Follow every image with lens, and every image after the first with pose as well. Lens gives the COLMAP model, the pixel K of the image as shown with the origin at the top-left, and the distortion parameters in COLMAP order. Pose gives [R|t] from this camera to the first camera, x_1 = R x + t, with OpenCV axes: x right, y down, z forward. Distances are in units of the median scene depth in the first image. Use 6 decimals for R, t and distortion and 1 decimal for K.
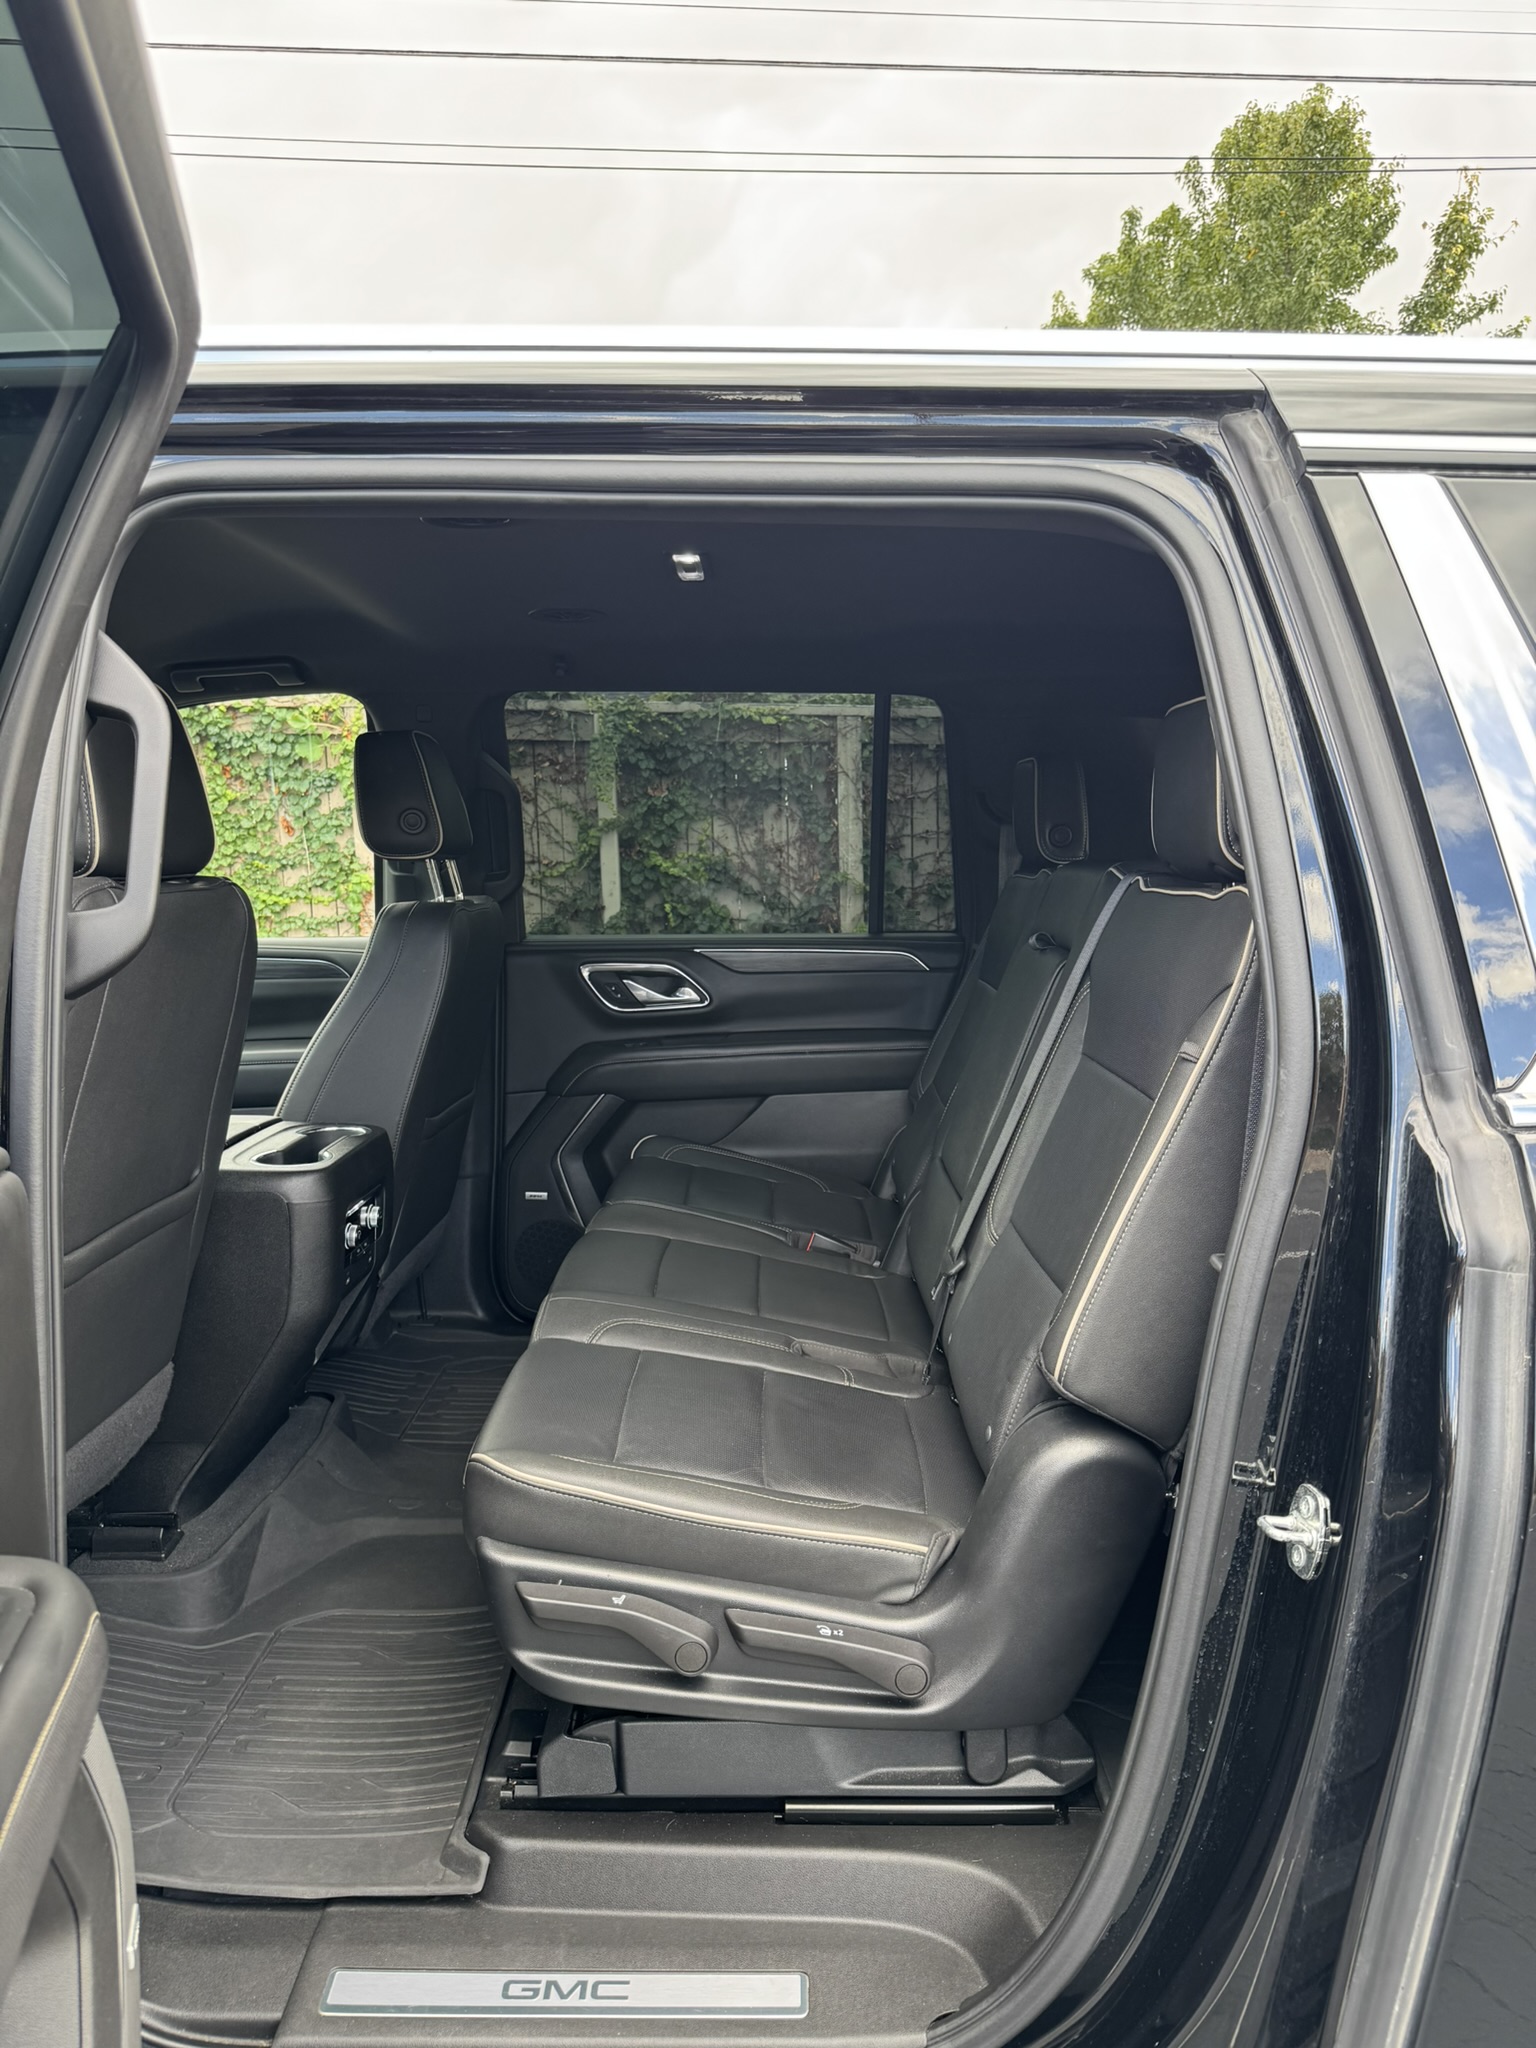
lens RADIAL K [[1442.8, 0, 768.0], [0, 1442.8, 1024.0], [0, 0, 1]] dist [0.001721, -0.009265]
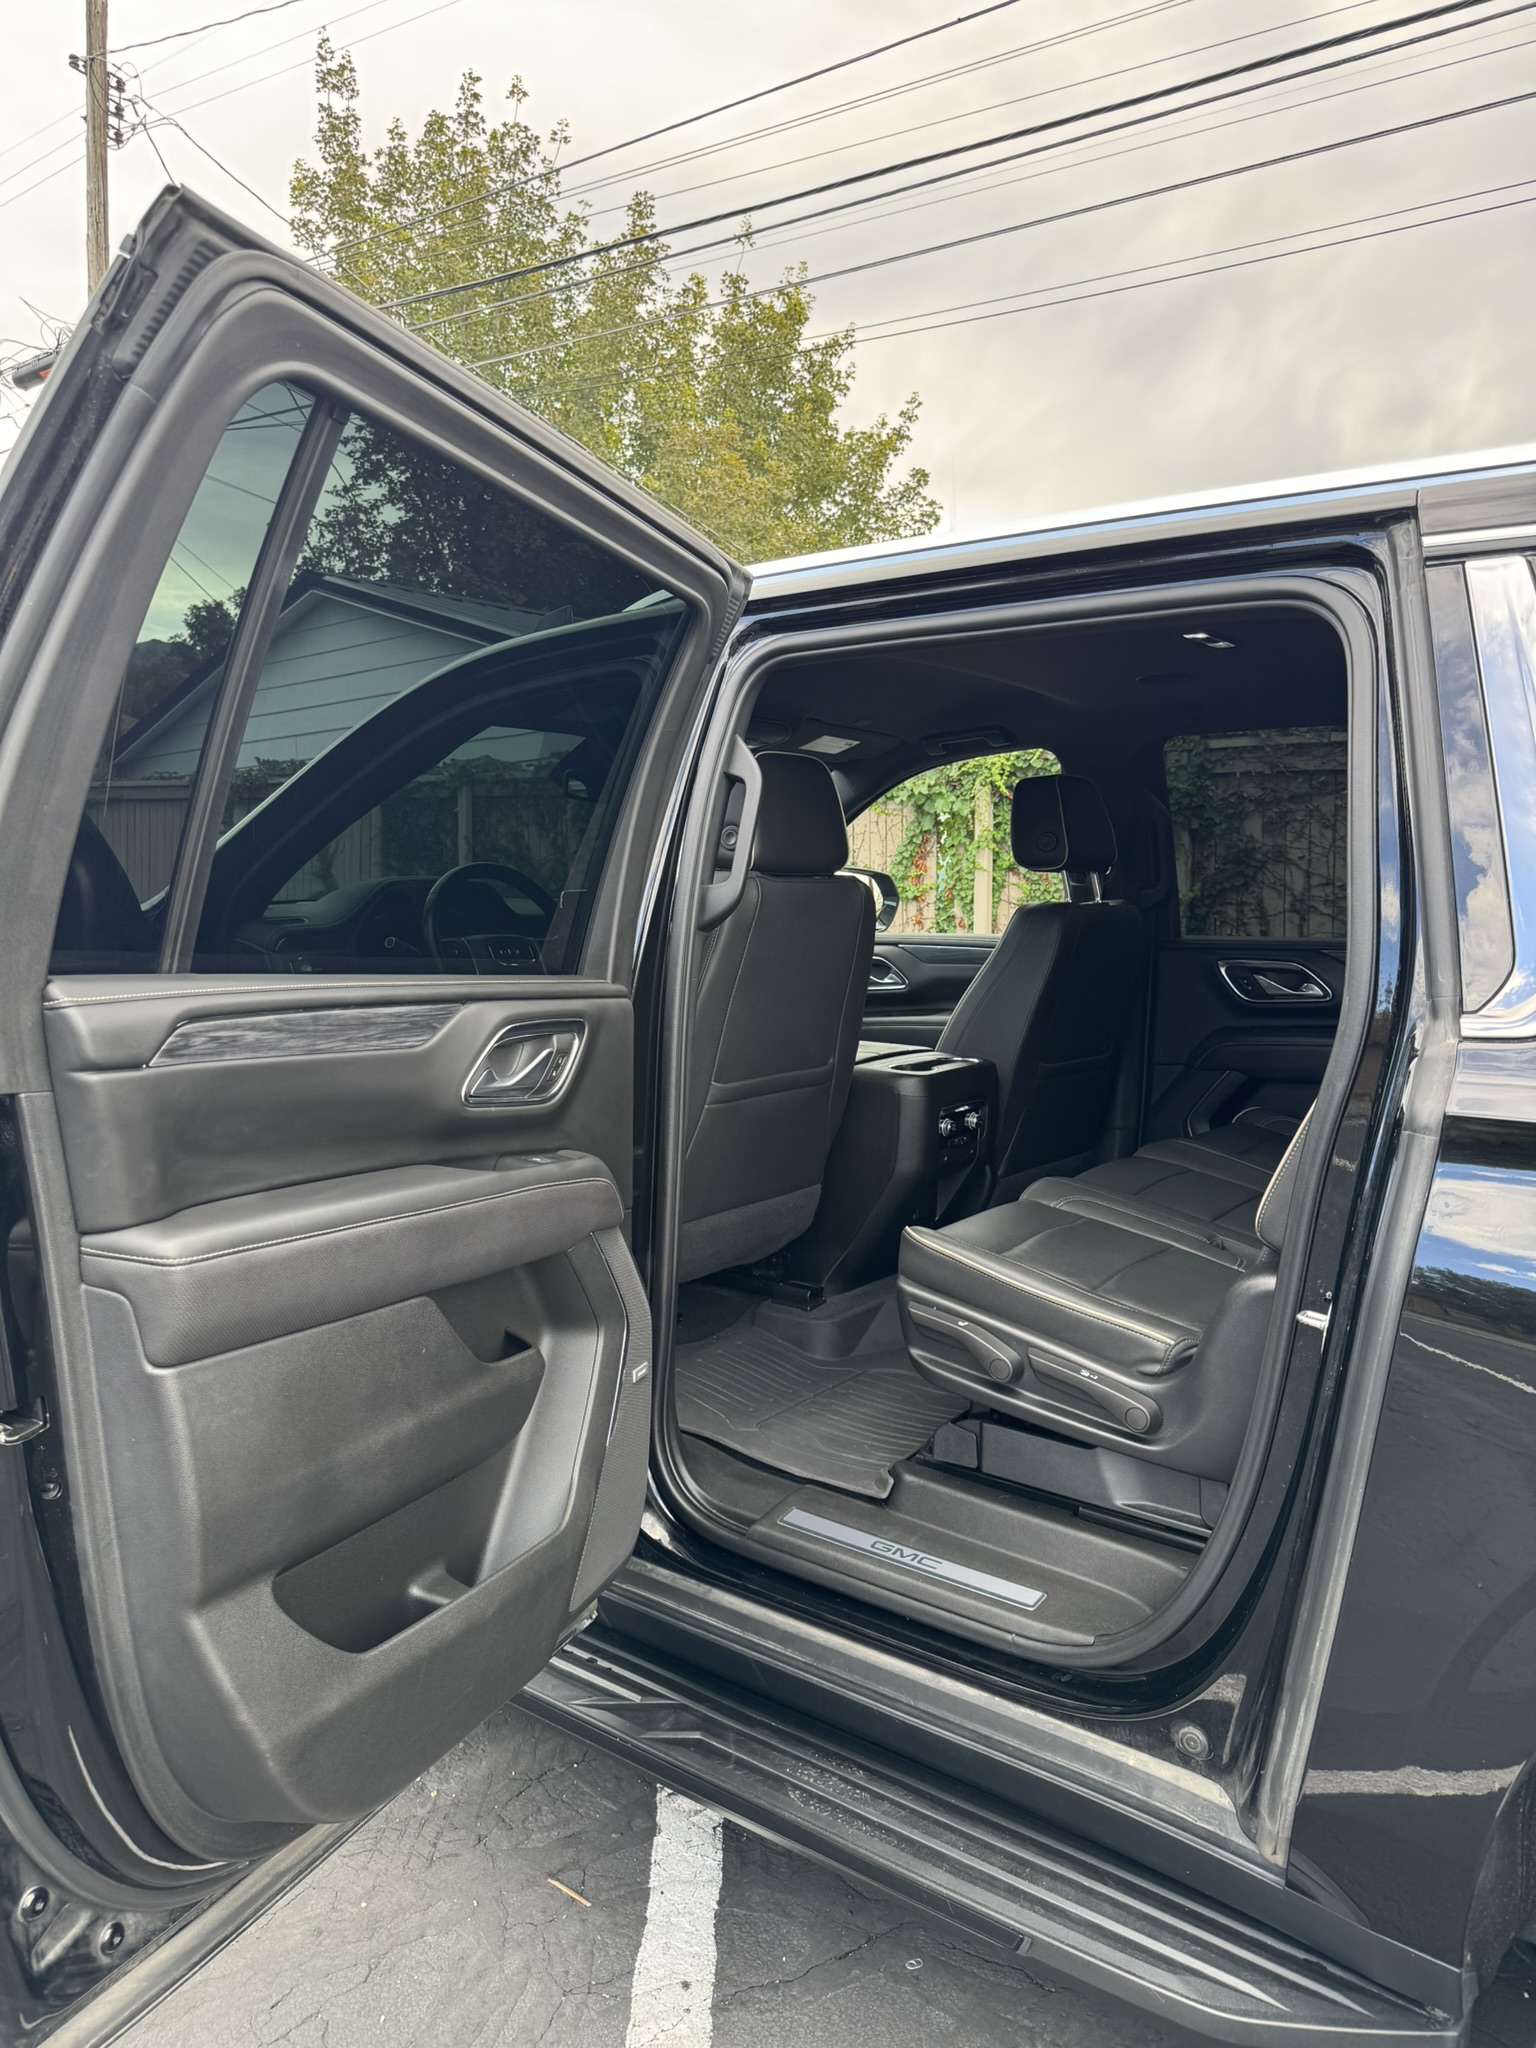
lens RADIAL K [[1410.4, 0, 768.0], [0, 1410.4, 1024.0], [0, 0, 1]] dist [0.063175, -0.061542]
pose [[0.799427, 0.066047, -0.597122, 0.600590], [-0.078474, 0.996903, 0.005206, 0.076107], [0.595616, 0.042696, 0.802133, -0.365922]]
